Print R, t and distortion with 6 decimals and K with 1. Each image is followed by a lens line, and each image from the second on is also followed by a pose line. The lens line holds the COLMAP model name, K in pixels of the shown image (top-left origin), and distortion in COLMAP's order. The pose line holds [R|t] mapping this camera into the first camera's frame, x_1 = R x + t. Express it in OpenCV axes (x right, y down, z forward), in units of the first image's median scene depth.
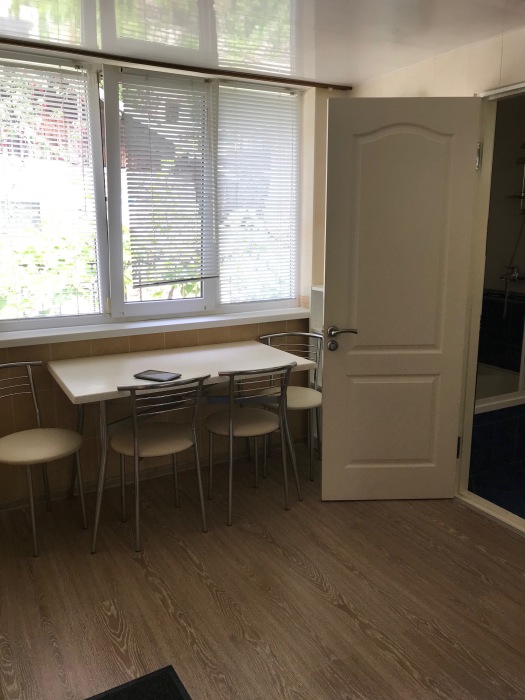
lens RADIAL K [[572.7, 0, 262.5], [0, 572.7, 345.3], [0, 0, 1]] dist [0.081824, -0.122181]
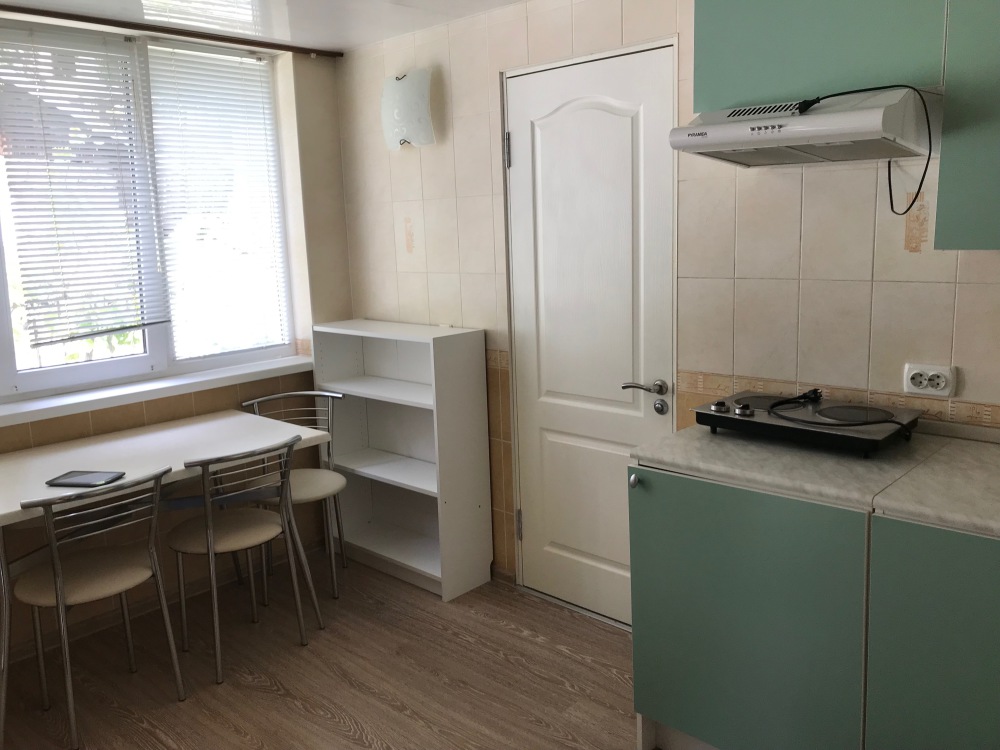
lens RADIAL K [[824.1, 0, 500.0], [0, 824.1, 375.0], [0, 0, 1]] dist [0.014712, 0.000845]
pose [[0.950913, -0.083264, 0.298047, -0.003023], [0.092110, 0.995624, -0.015735, -0.006251], [-0.295433, 0.042415, 0.954422, -0.049418]]
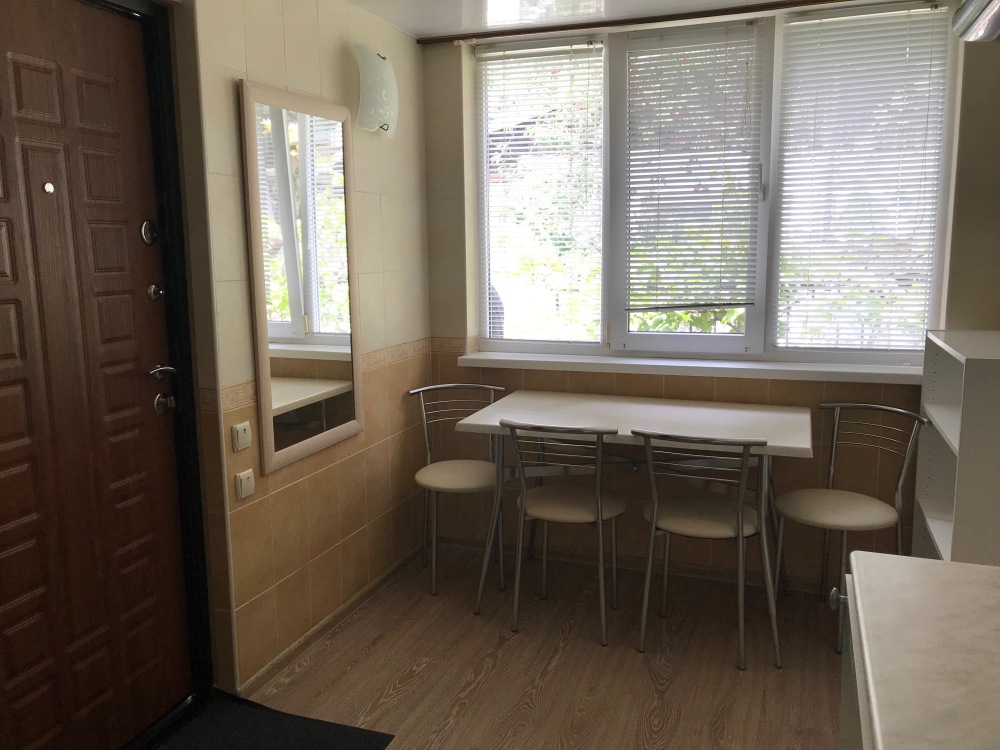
lens RADIAL K [[818.2, 0, 493.1], [0, 818.2, 370.5], [0, 0, 1]] dist [0.081824, -0.122181]
pose [[0.645557, 0.108864, -0.755913, 0.535555], [-0.145121, 0.989240, 0.018533, -0.018755], [0.749798, 0.097735, 0.654409, 0.170298]]
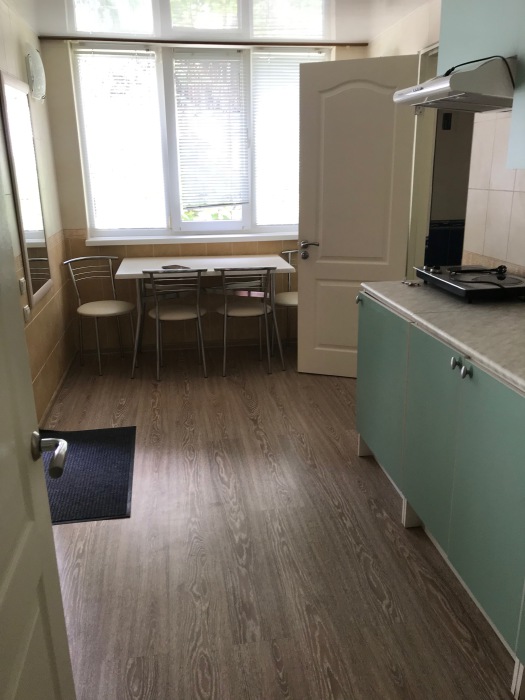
lens RADIAL K [[572.7, 0, 262.5], [0, 572.7, 345.3], [0, 0, 1]] dist [0.081824, -0.122181]
pose [[0.937629, 0.095107, -0.334375, 0.495079], [-0.062034, 0.992185, 0.108258, 0.069735], [0.342058, -0.080764, 0.936202, -0.300386]]
